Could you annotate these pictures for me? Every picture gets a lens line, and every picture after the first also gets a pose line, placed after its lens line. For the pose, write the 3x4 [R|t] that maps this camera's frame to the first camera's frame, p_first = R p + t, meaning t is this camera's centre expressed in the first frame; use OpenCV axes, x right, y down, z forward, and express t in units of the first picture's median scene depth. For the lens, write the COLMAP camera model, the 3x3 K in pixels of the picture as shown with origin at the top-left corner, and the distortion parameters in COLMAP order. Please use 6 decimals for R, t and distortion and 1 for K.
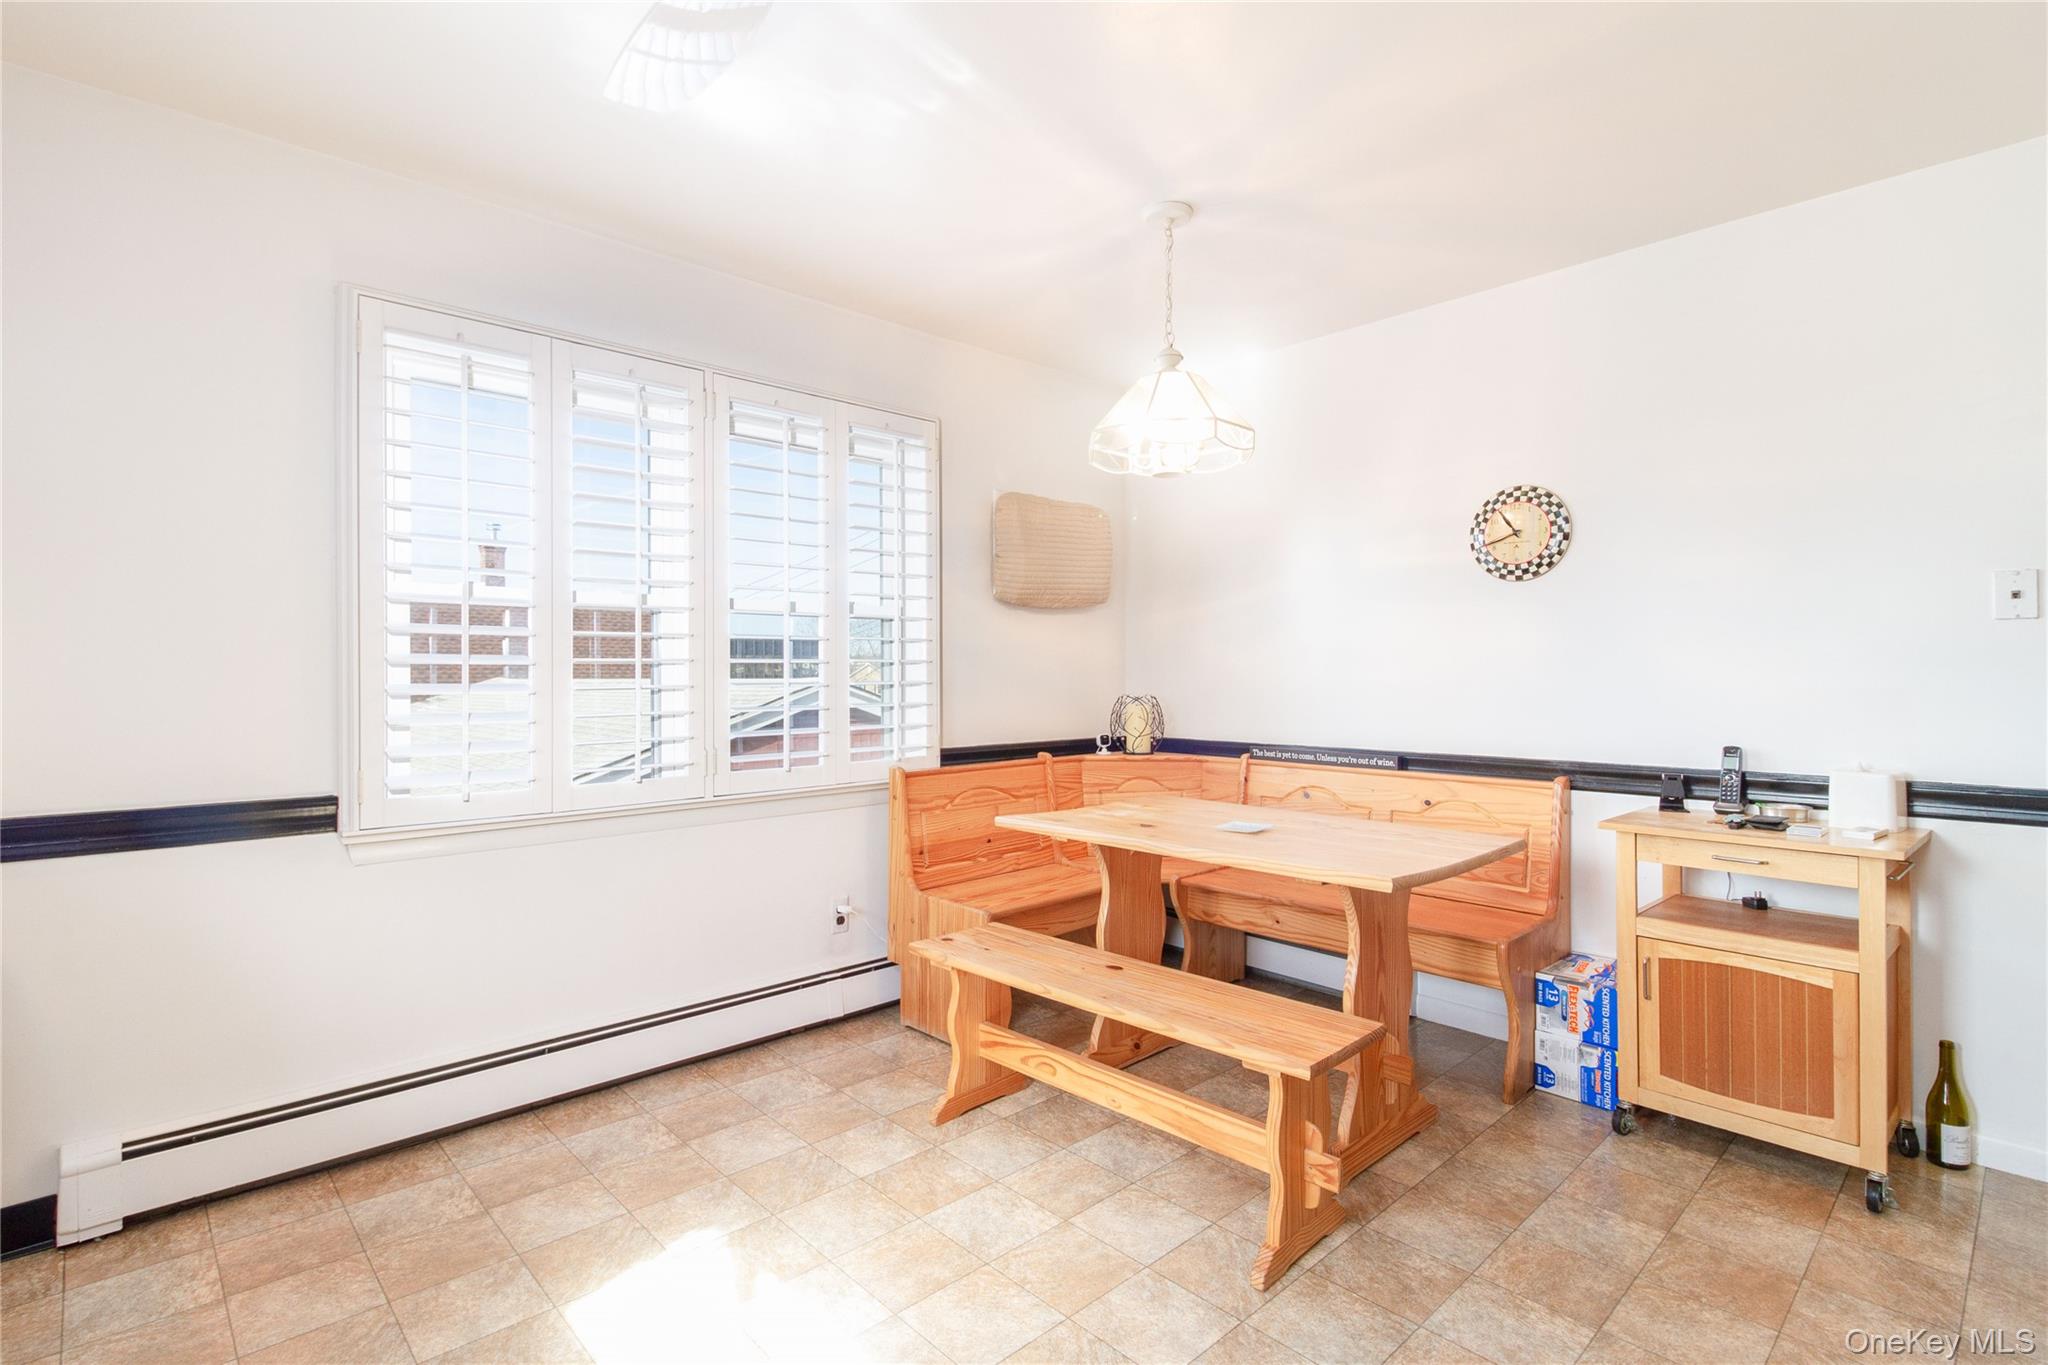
lens RADIAL K [[957.0, 0, 1022.2], [0, 957.0, 668.0], [0, 0, 1]] dist [0.031357, -0.023584]
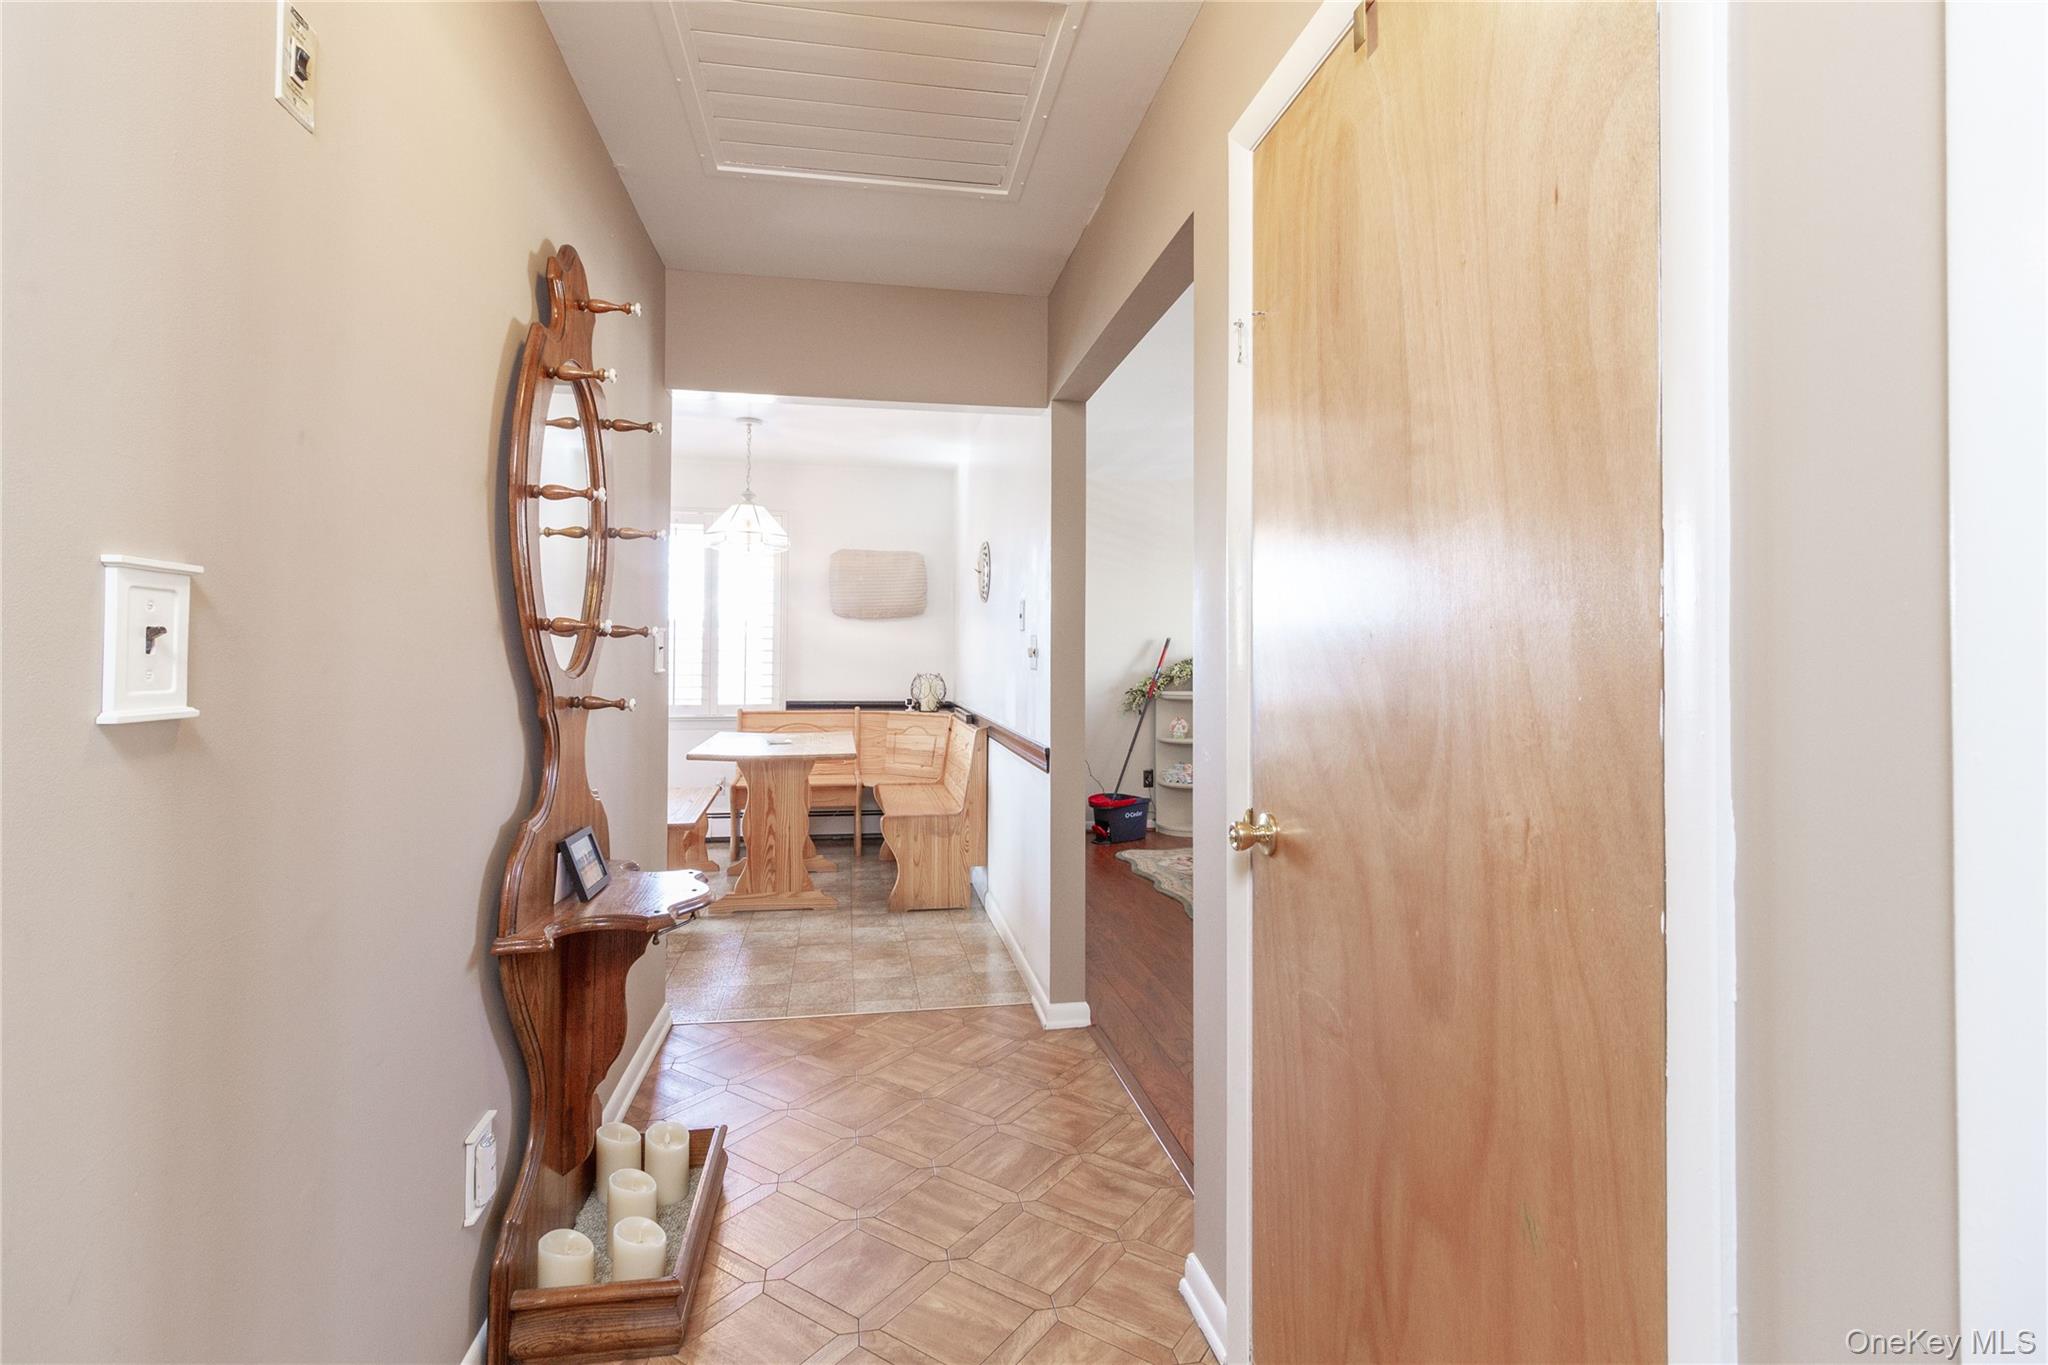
lens RADIAL K [[957.0, 0, 1022.2], [0, 957.0, 668.0], [0, 0, 1]] dist [0.031357, -0.023584]
pose [[0.838645, 0.022337, -0.544220, 1.082566], [-0.012695, 0.999689, 0.021467, -0.015367], [0.544530, -0.011095, 0.838668, -0.196724]]
